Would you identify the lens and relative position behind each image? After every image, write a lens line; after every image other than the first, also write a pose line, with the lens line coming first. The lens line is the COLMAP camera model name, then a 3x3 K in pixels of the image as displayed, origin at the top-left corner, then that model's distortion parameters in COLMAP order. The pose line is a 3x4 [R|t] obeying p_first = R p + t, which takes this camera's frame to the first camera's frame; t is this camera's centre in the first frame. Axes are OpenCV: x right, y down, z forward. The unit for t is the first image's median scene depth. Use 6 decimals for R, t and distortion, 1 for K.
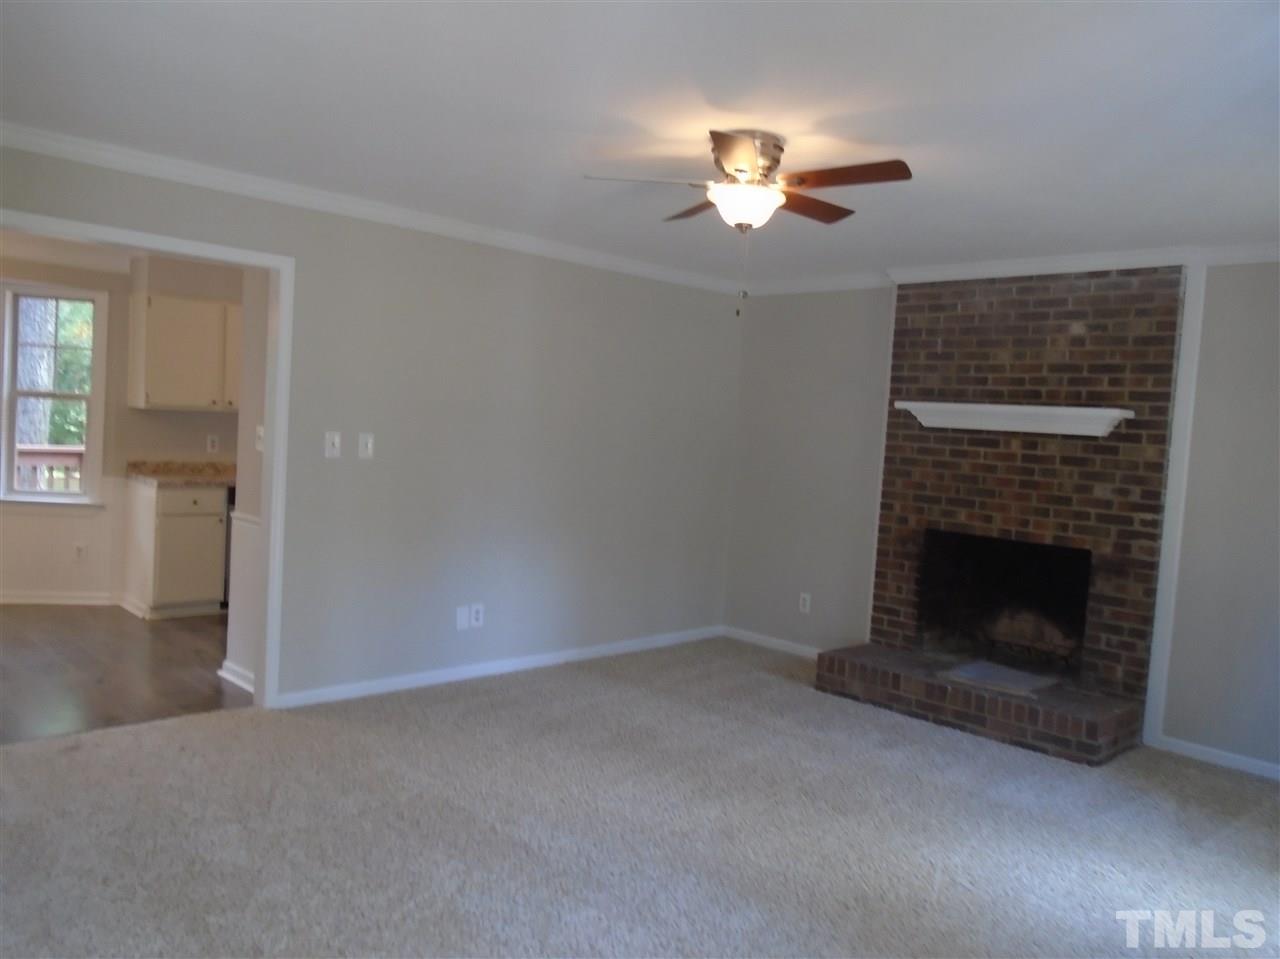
lens RADIAL K [[995.5, 0, 635.1], [0, 995.5, 471.1], [0, 0, 1]] dist [-0.009355, -0.009557]
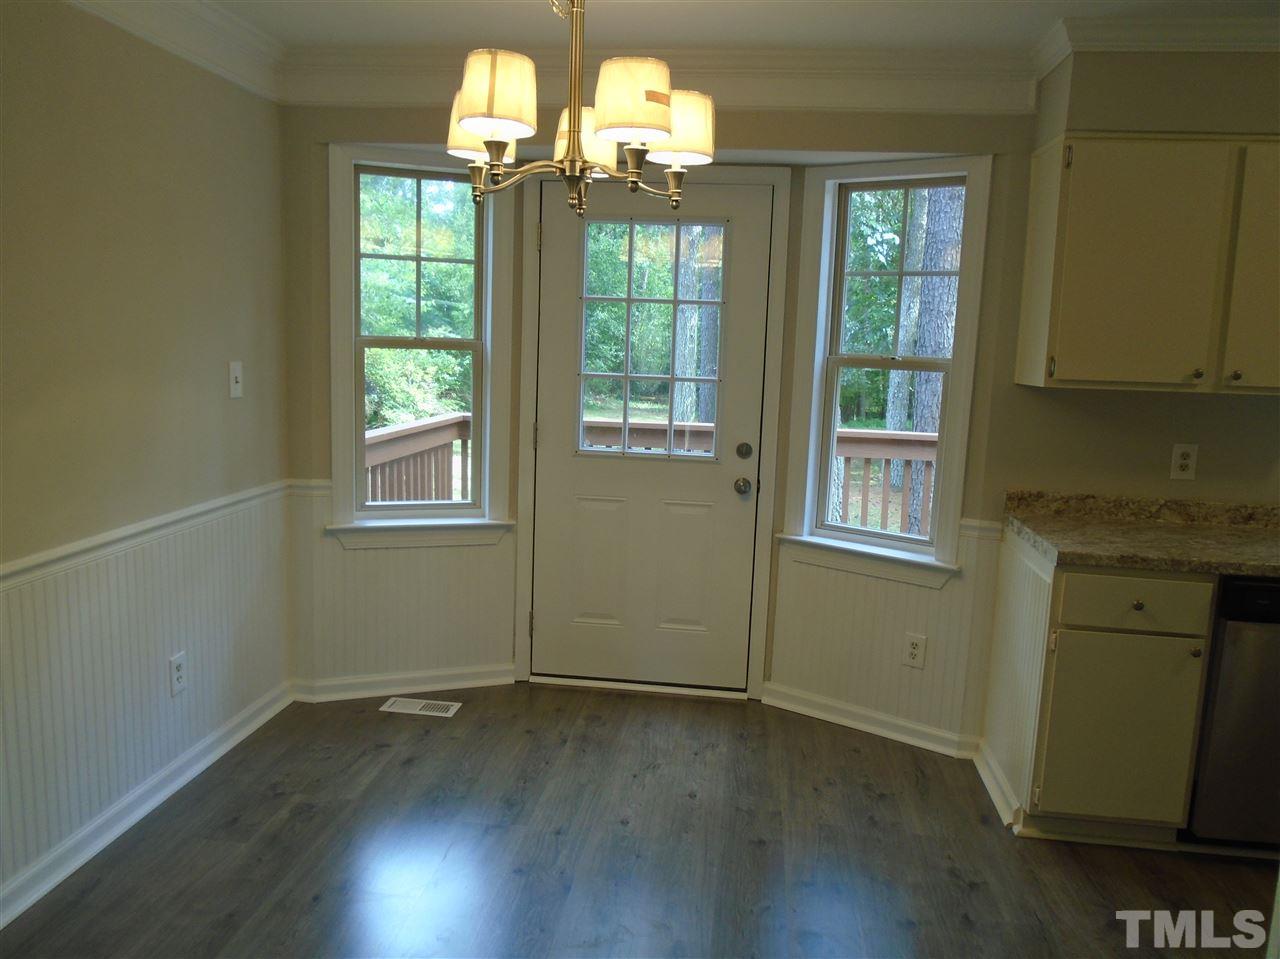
lens RADIAL K [[995.5, 0, 637.9], [0, 995.5, 485.4], [0, 0, 1]] dist [-0.009355, -0.009557]
pose [[0.640505, 0.085367, -0.763195, -0.245614], [-0.035292, 0.996024, 0.081791, -0.048379], [0.767143, -0.025453, 0.640971, 0.531301]]
